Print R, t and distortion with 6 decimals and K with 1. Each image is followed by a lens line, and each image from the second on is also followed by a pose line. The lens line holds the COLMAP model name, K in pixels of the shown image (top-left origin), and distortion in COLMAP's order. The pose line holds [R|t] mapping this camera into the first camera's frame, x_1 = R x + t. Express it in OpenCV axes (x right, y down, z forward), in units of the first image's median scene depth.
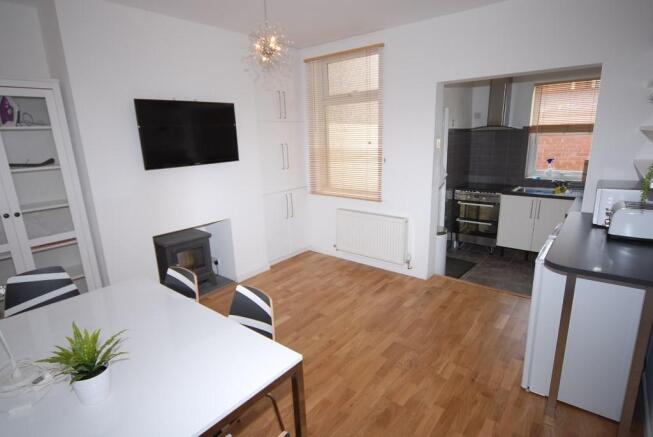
lens RADIAL K [[350.8, 0, 325.2], [0, 350.8, 221.5], [0, 0, 1]] dist [-0.004523, -0.000731]
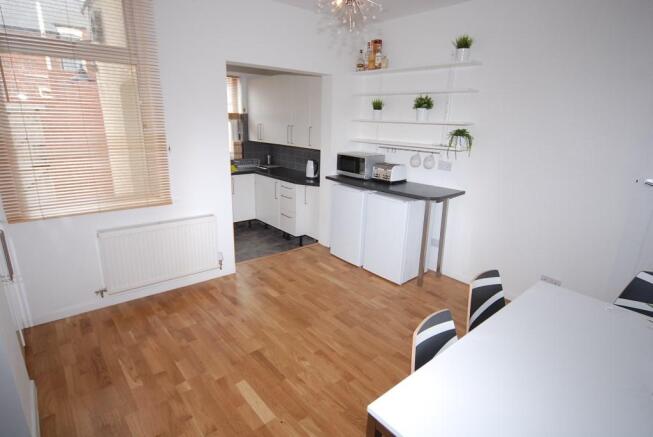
lens RADIAL K [[350.8, 0, 325.2], [0, 350.8, 221.5], [0, 0, 1]] dist [-0.004523, -0.000731]
pose [[0.185924, -0.247550, 0.950869, -0.524776], [0.211157, 0.955198, 0.207389, -0.108861], [-0.959607, 0.162224, 0.229866, 0.520102]]
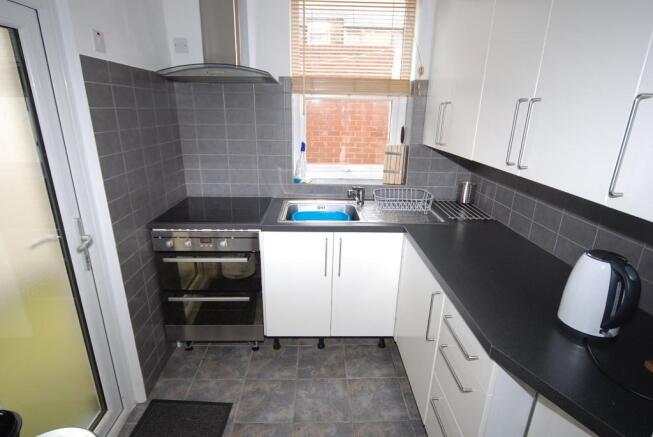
lens RADIAL K [[350.8, 0, 325.2], [0, 350.8, 221.5], [0, 0, 1]] dist [-0.004523, -0.000731]
pose [[0.761167, -0.161500, 0.628127, 0.353162], [0.123751, 0.986872, 0.103776, -0.147126], [-0.636640, -0.001259, 0.771160, 0.739693]]
